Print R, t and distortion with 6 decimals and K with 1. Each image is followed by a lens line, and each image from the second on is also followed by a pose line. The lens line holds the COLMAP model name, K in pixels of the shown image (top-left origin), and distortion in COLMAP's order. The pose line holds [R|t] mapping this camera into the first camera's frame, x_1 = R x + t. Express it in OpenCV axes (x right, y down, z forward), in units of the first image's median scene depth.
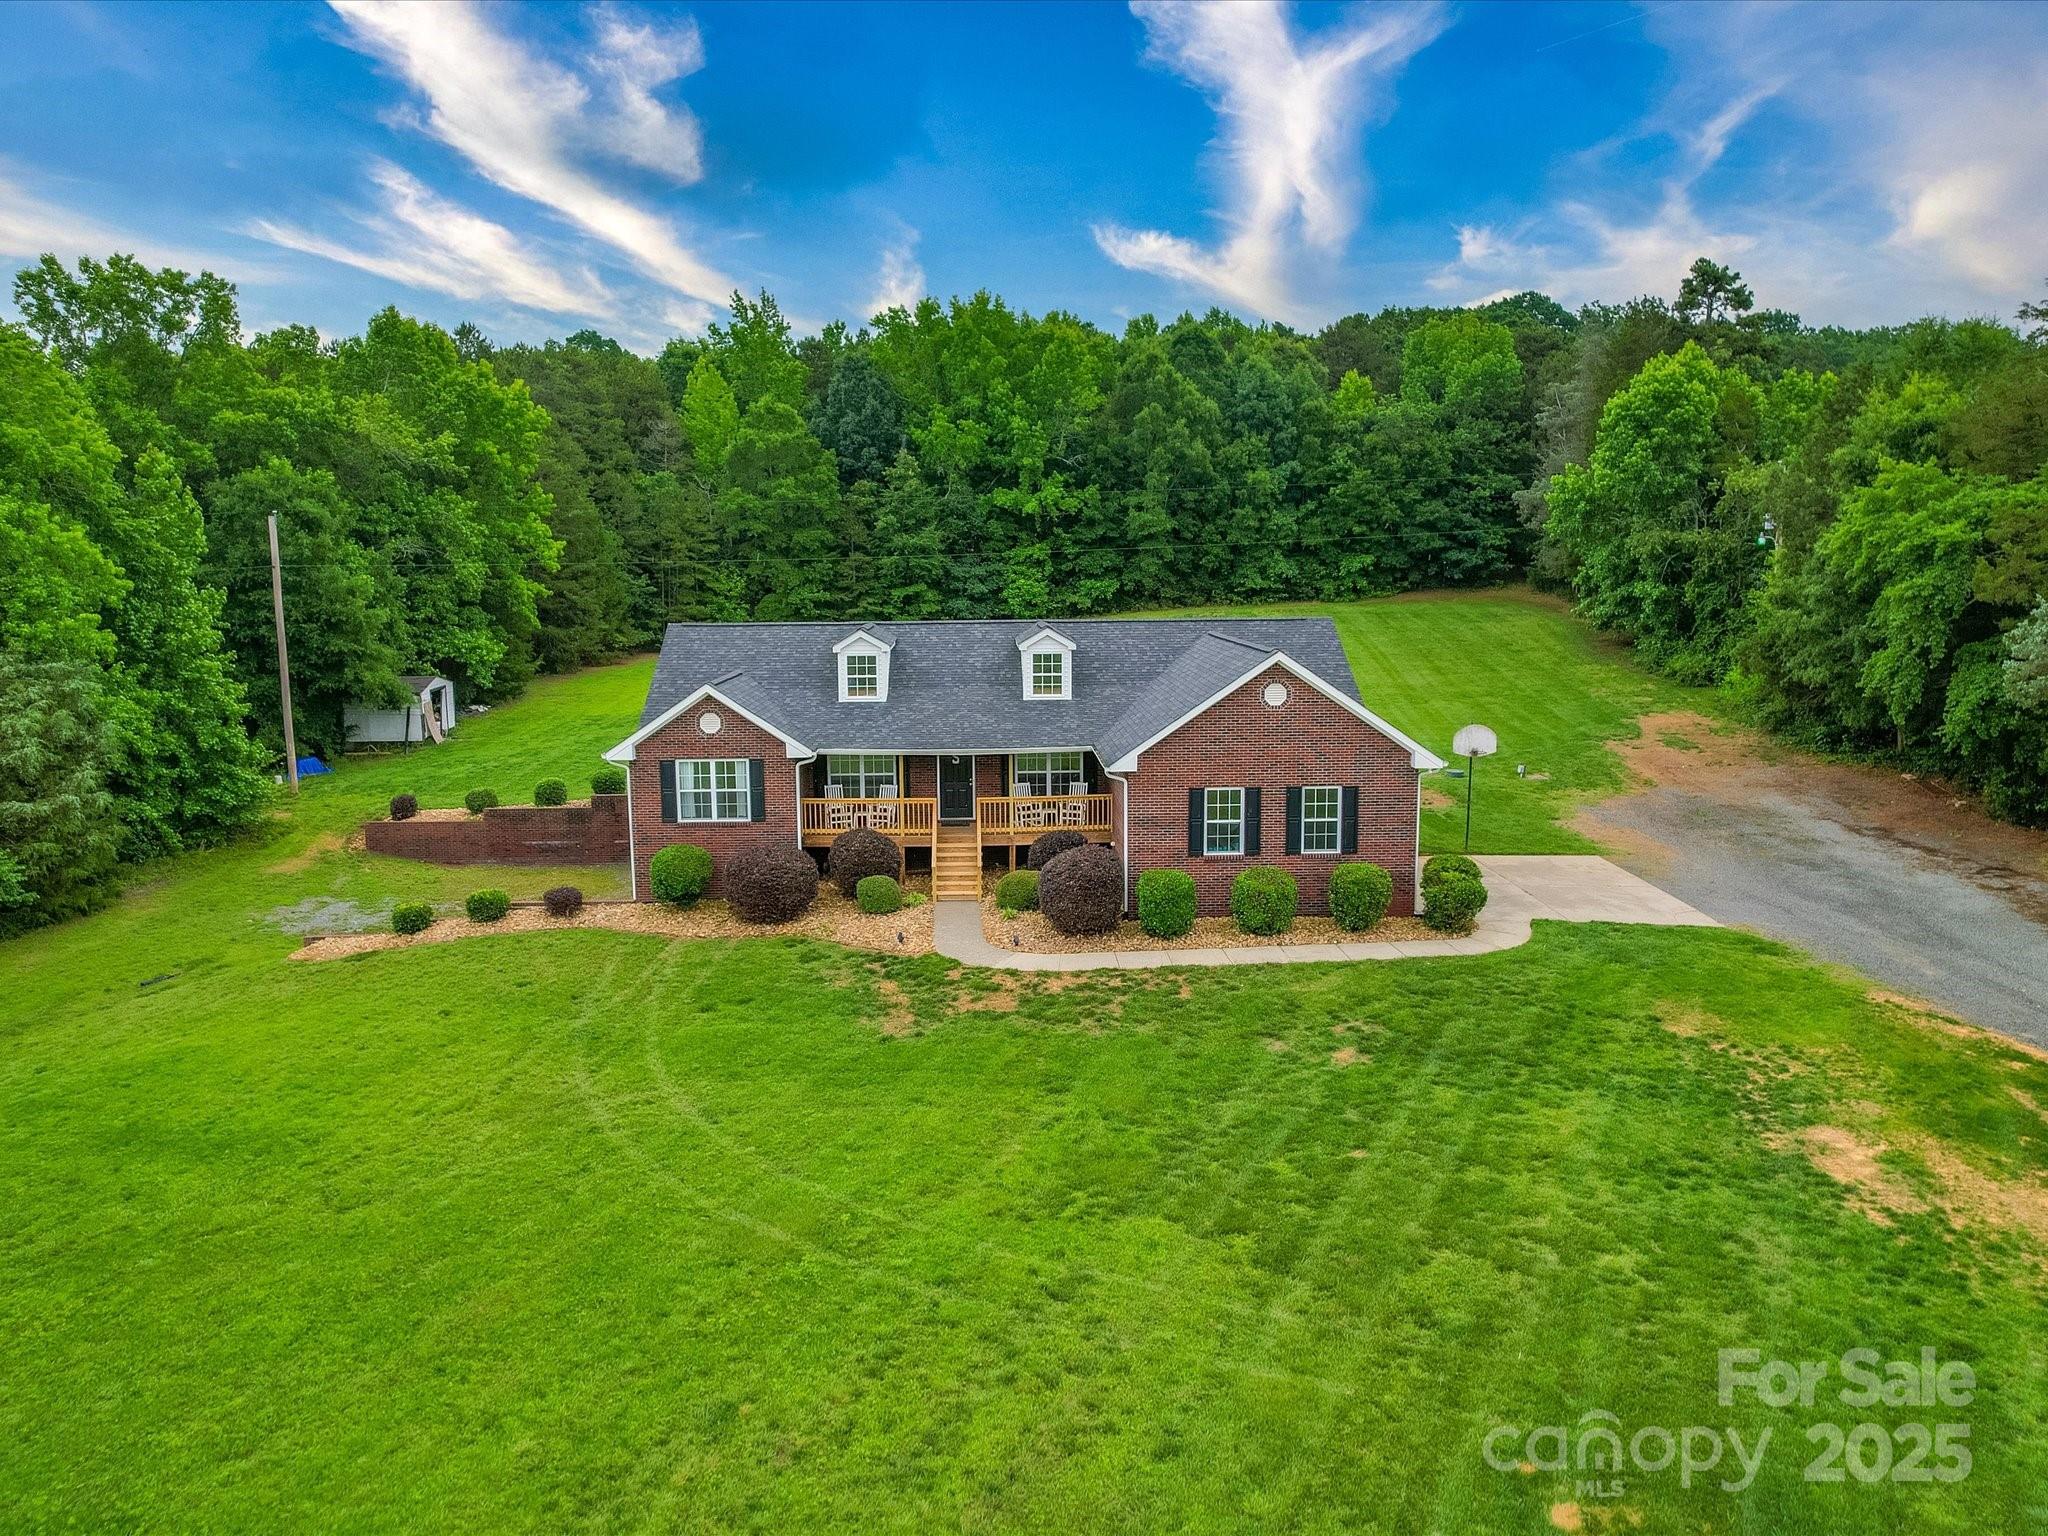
lens RADIAL K [[1484.3, 0, 1024.0], [0, 1484.3, 768.0], [0, 0, 1]] dist [-0.068702, 0.057267]
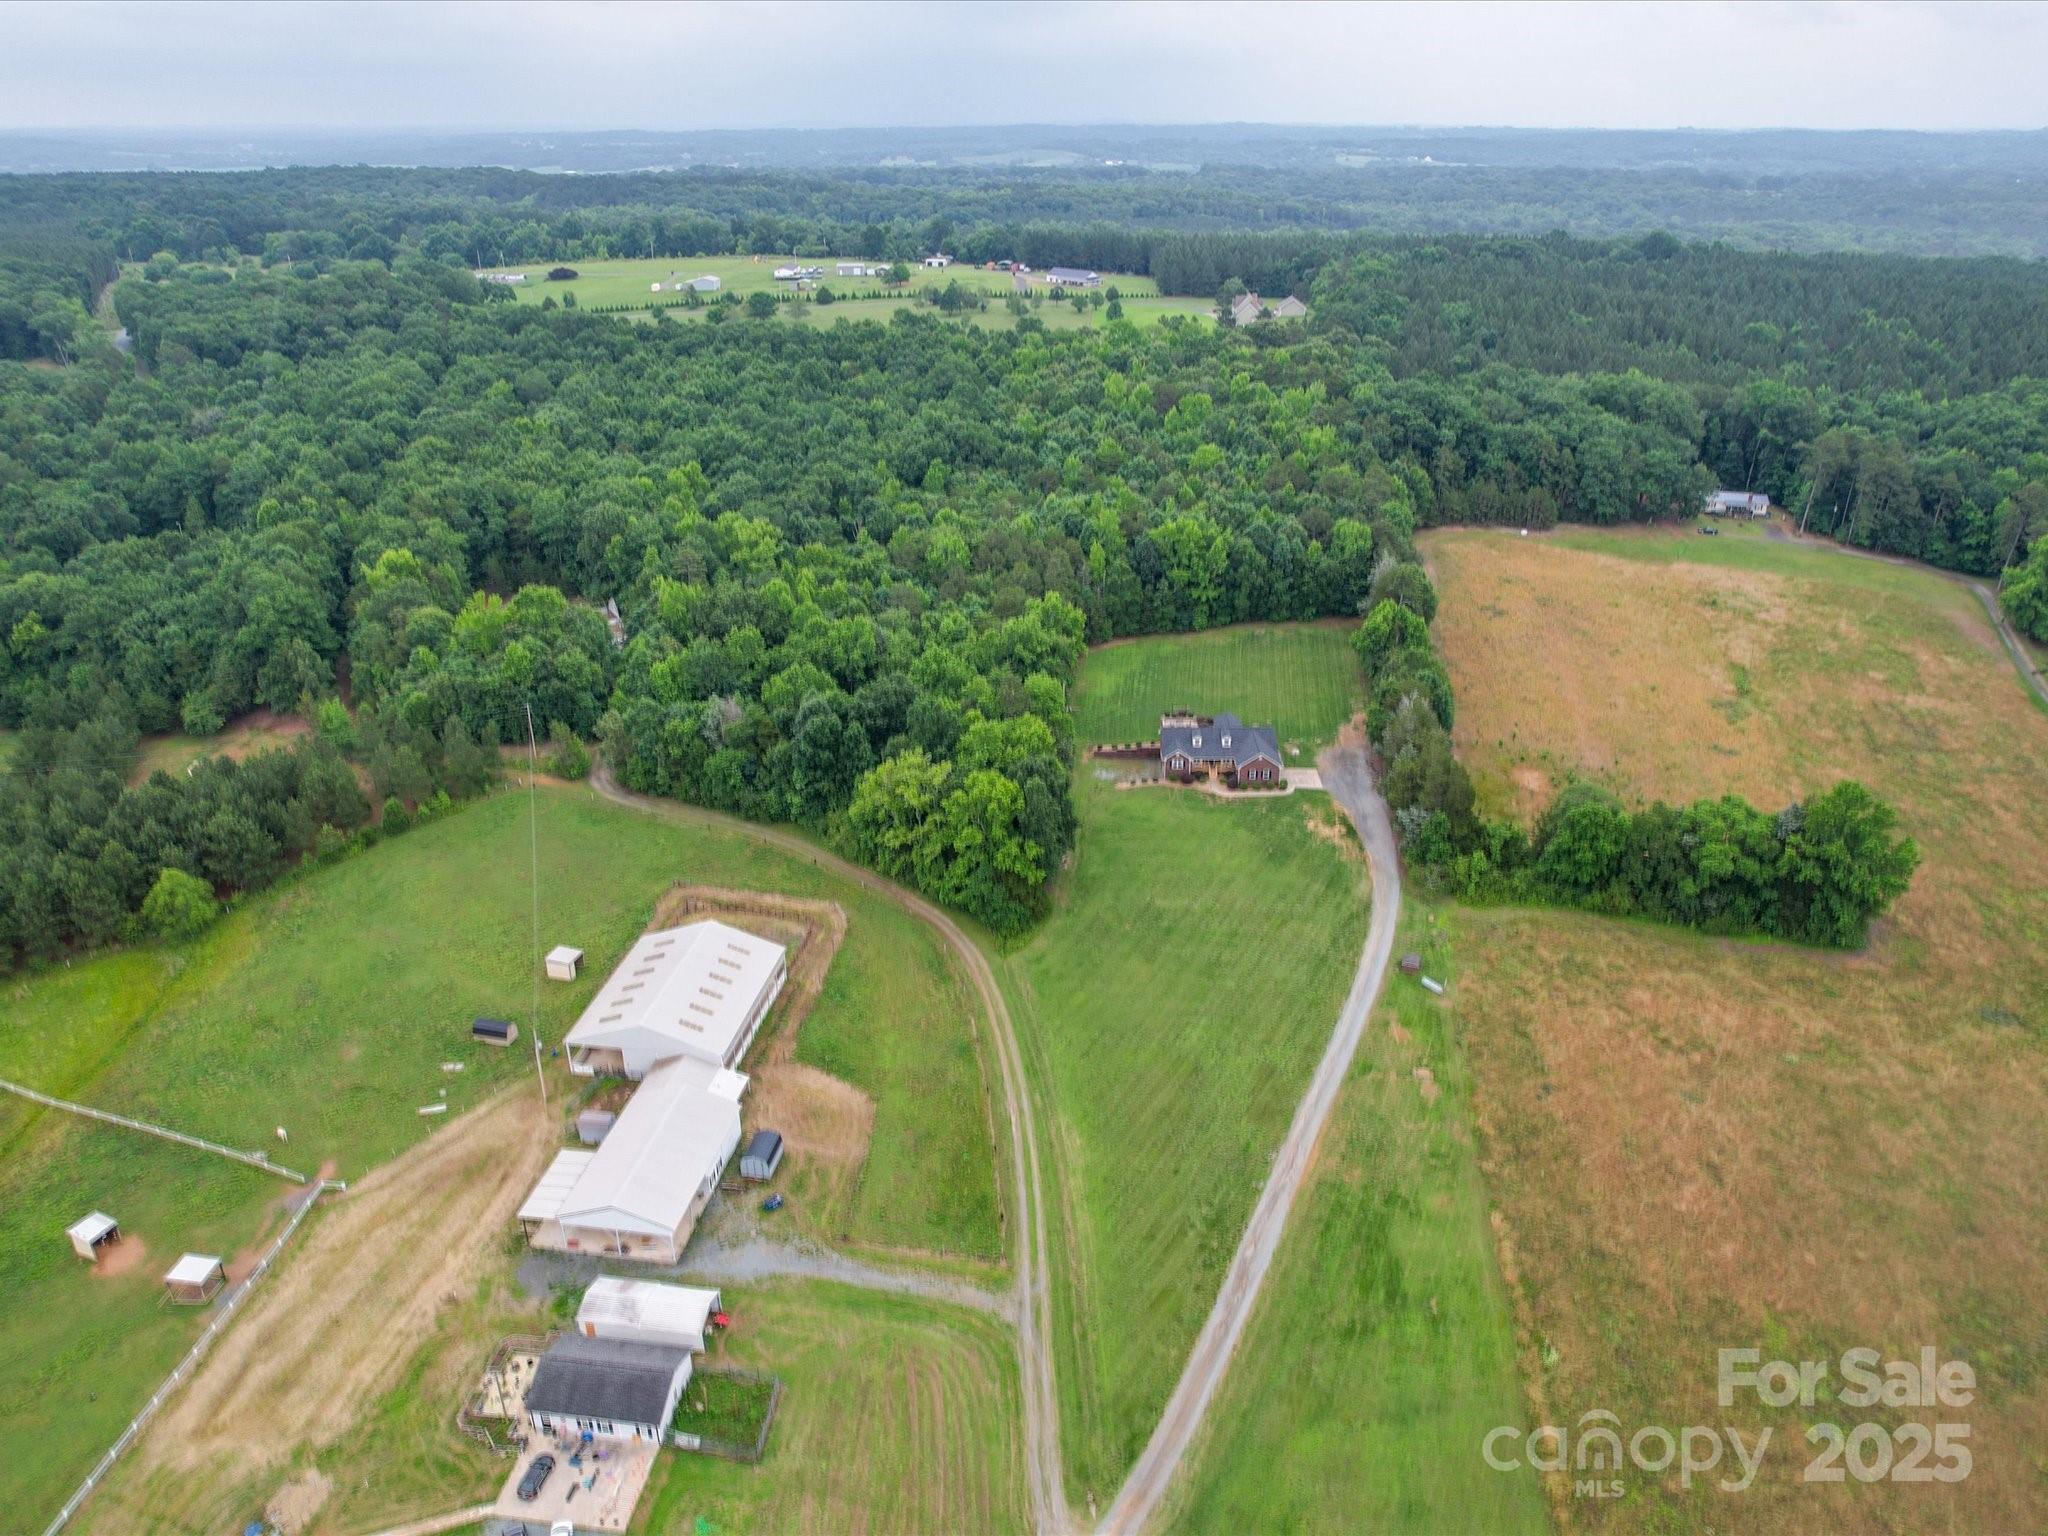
lens RADIAL K [[1484.3, 0, 1024.0], [0, 1484.3, 768.0], [0, 0, 1]] dist [-0.068702, 0.057267]
pose [[0.999089, 0.020798, -0.037269, -0.240232], [-0.009420, 0.959158, 0.282714, -0.686162], [0.041627, -0.282106, 0.958480, -2.020606]]
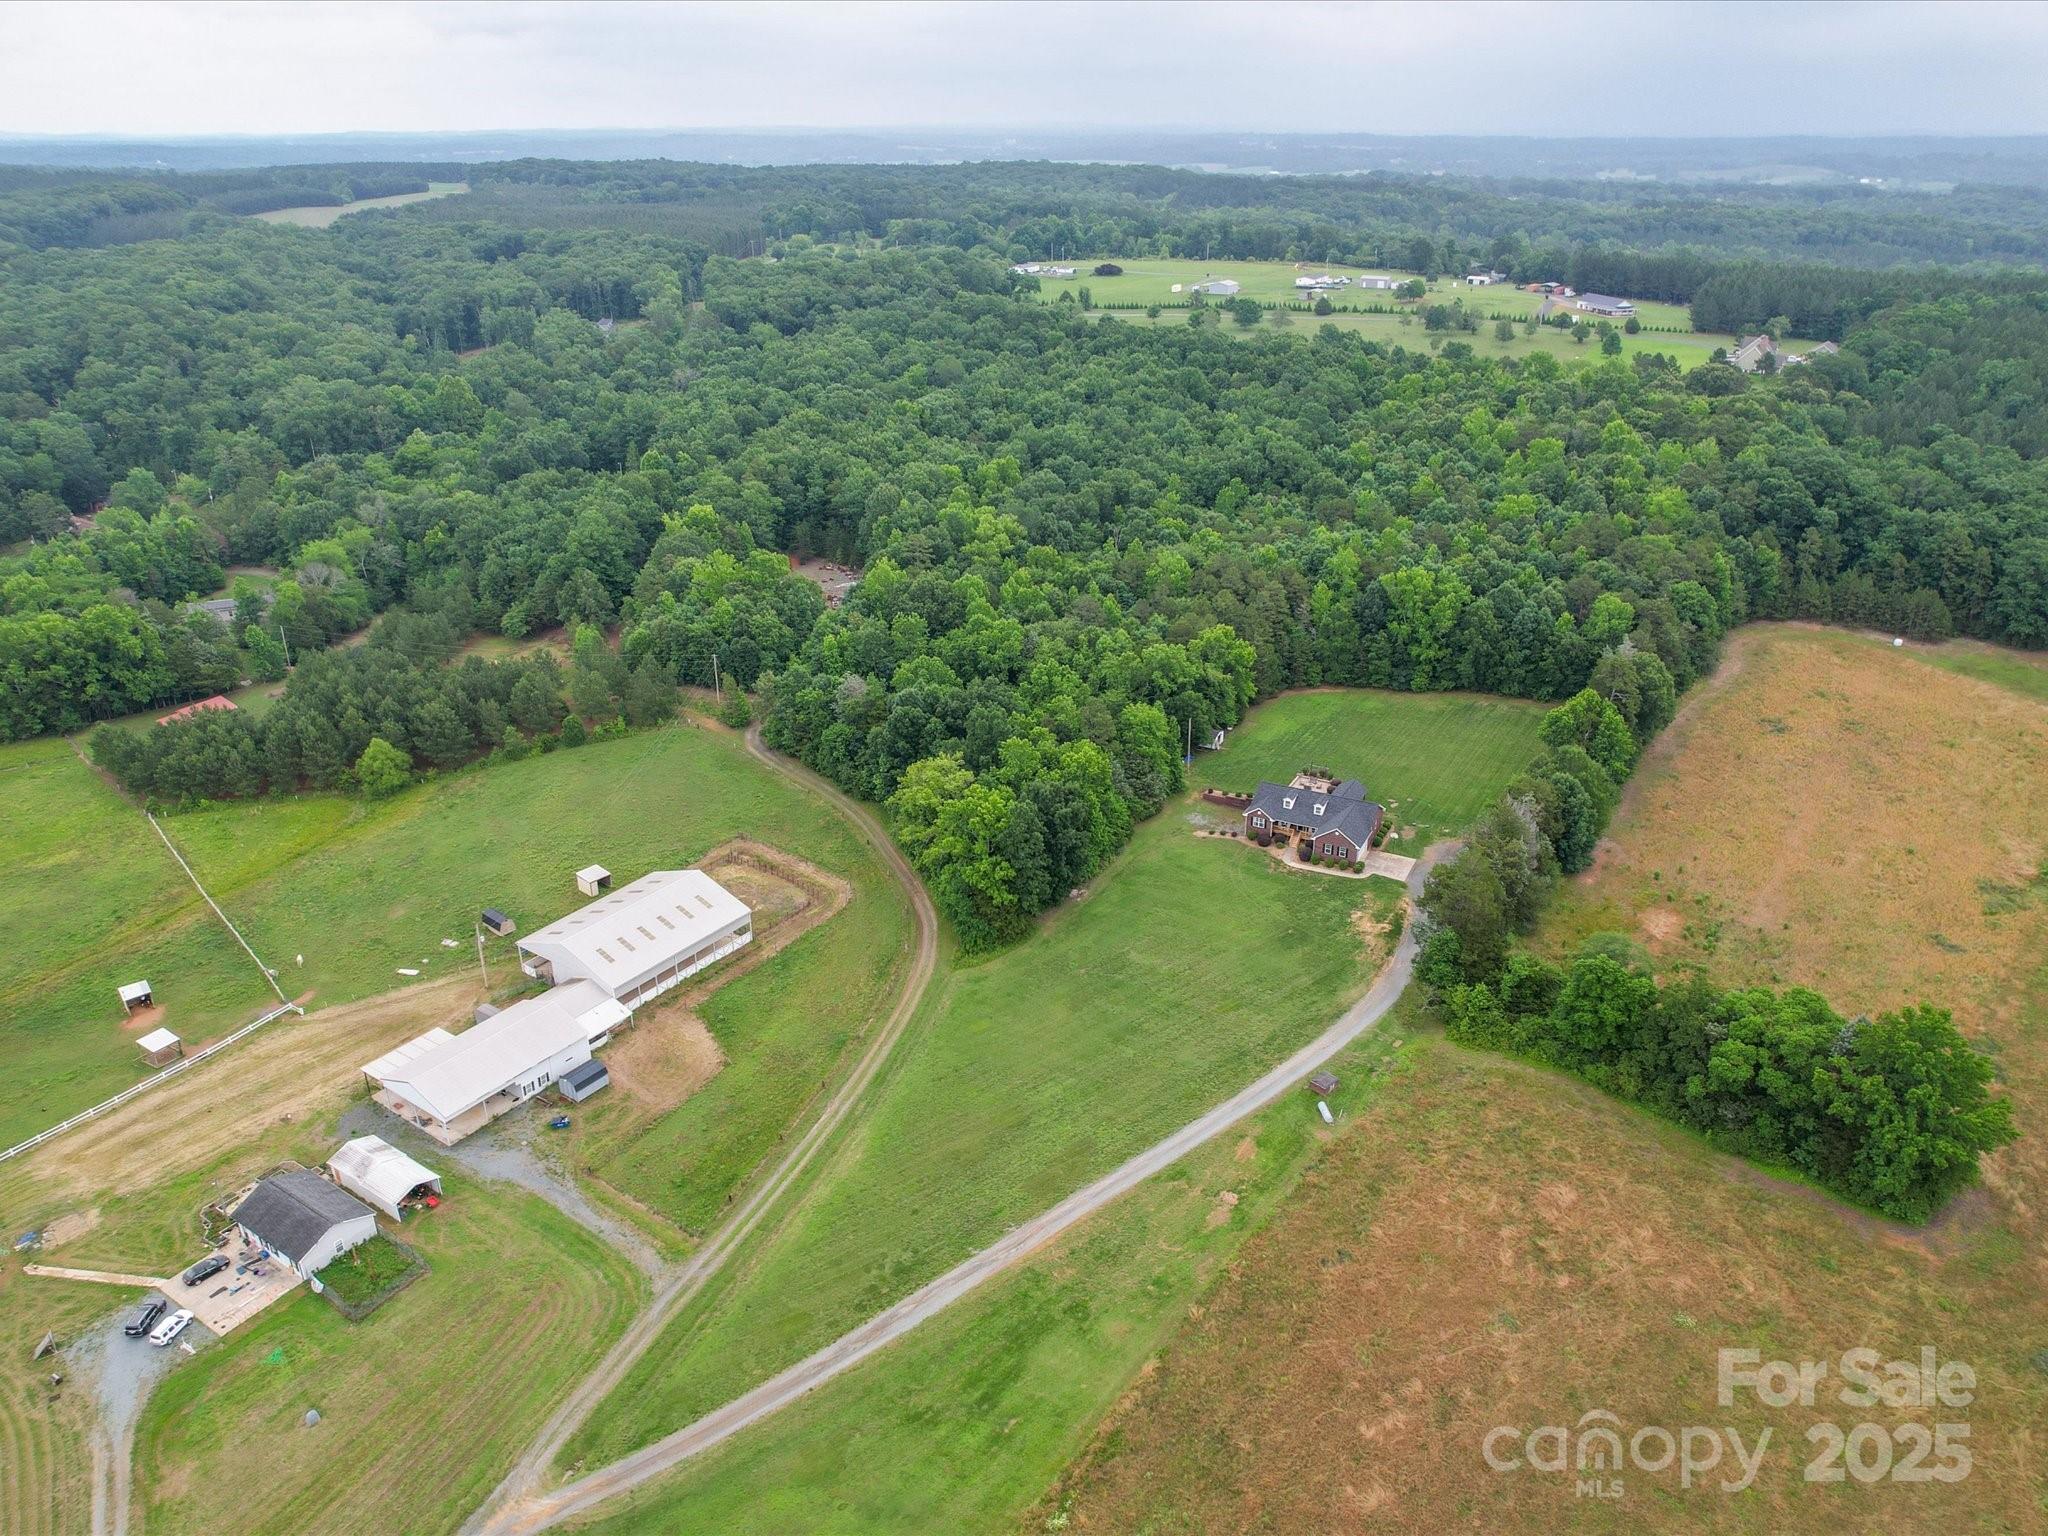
lens RADIAL K [[1484.3, 0, 1024.0], [0, 1484.3, 768.0], [0, 0, 1]] dist [-0.068702, 0.057267]
pose [[0.874936, 0.201270, -0.440429, 0.605113], [-0.069332, 0.952226, 0.297421, -0.738609], [0.479249, -0.229688, 0.847091, -1.751433]]
